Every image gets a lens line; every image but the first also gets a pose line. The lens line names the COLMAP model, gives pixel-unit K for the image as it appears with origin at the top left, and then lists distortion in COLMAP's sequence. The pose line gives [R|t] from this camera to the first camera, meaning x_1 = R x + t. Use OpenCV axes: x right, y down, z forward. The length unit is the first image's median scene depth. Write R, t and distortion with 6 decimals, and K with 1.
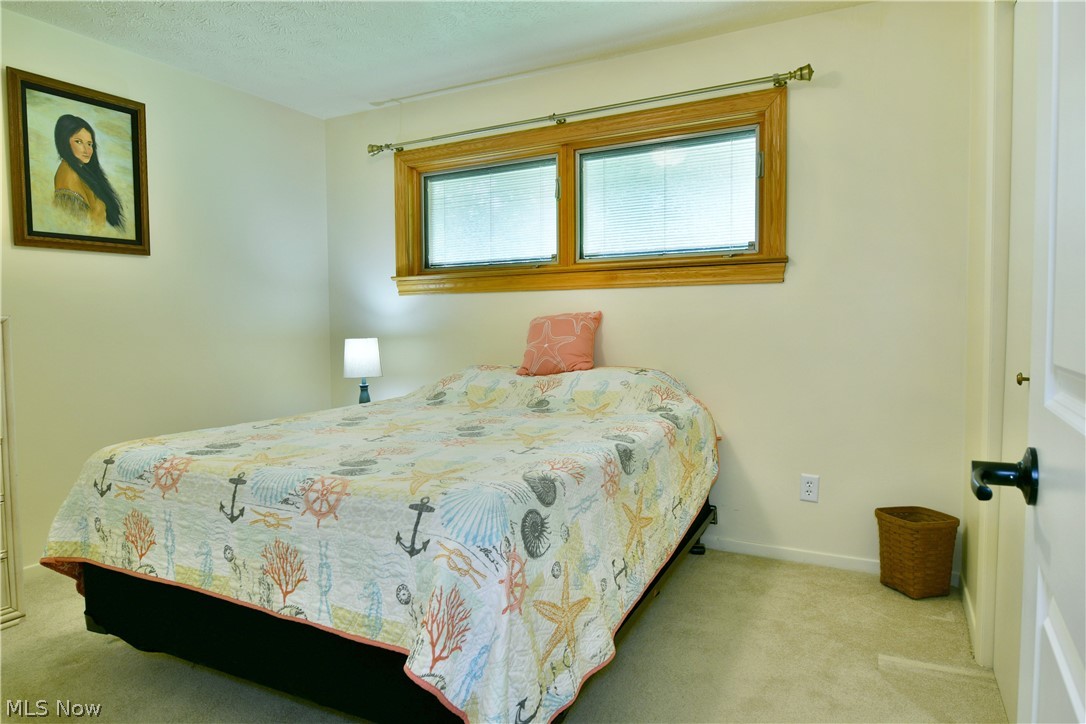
lens RADIAL K [[675.6, 0, 511.3], [0, 675.6, 333.5], [0, 0, 1]] dist [-0.015422, -0.003544]
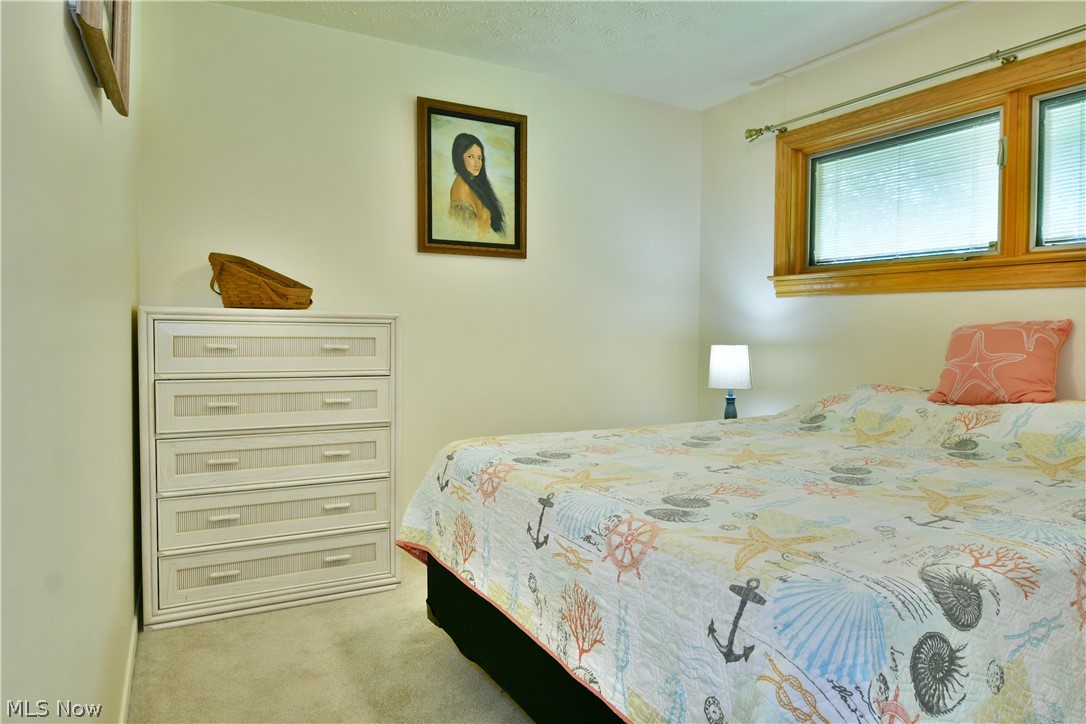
lens RADIAL K [[675.6, 0, 511.3], [0, 675.6, 333.5], [0, 0, 1]] dist [-0.015422, -0.003544]
pose [[0.847761, 0.029538, -0.529555, 0.008087], [-0.033209, 0.999445, 0.002584, -0.001126], [0.529337, 0.015396, 0.848272, 0.114145]]
